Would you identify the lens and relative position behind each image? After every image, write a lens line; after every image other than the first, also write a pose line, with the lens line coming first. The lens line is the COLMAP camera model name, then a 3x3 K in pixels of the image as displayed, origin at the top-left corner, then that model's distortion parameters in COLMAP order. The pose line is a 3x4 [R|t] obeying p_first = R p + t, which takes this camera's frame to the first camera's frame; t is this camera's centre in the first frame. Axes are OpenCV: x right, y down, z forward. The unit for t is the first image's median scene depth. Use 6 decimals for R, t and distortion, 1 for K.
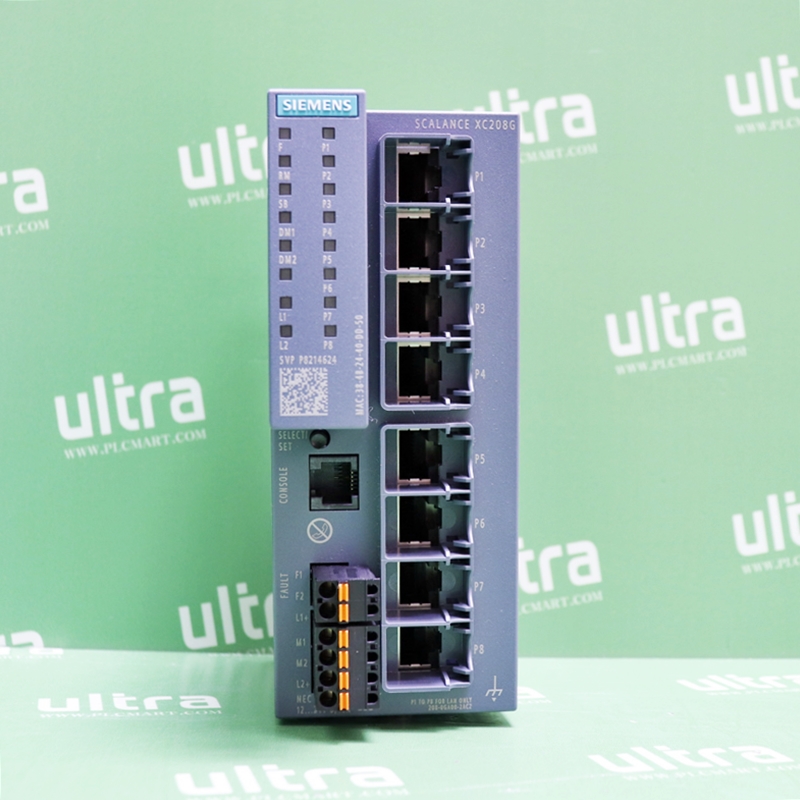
lens RADIAL K [[1214.4, 0, 400.0], [0, 1214.4, 400.0], [0, 0, 1]] dist [-0.111286, 0.097820]
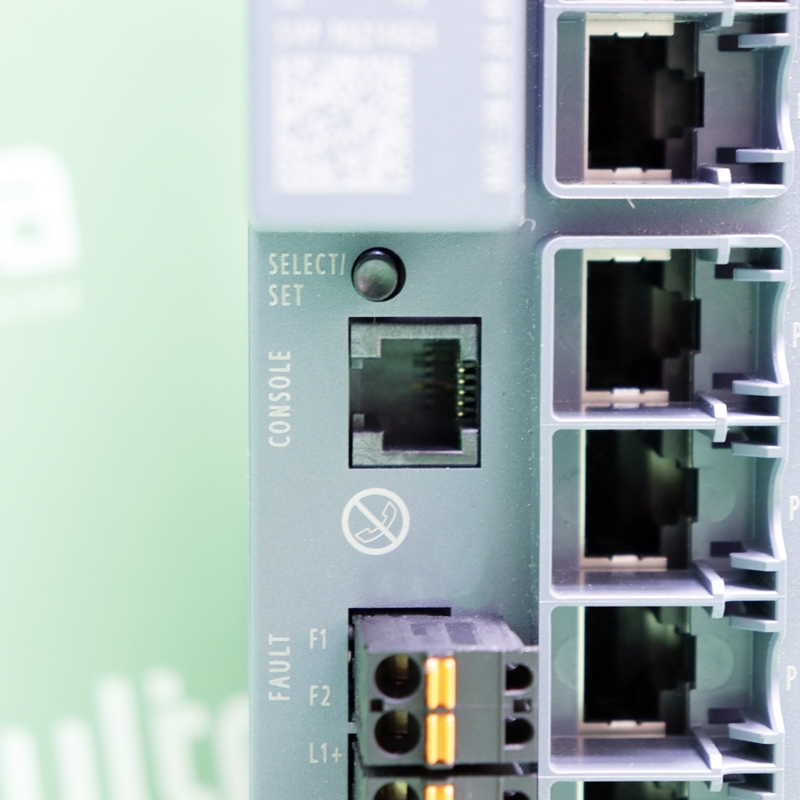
lens RADIAL K [[2473.6, 0, 400.0], [0, 2473.6, 400.0], [0, 0, 1]] dist [0.050939, 1.234918]
pose [[0.999406, 0.009196, -0.033227, -0.033505], [-0.008510, 0.999749, 0.020725, 0.054423], [0.033410, -0.020429, 0.999233, 0.235110]]
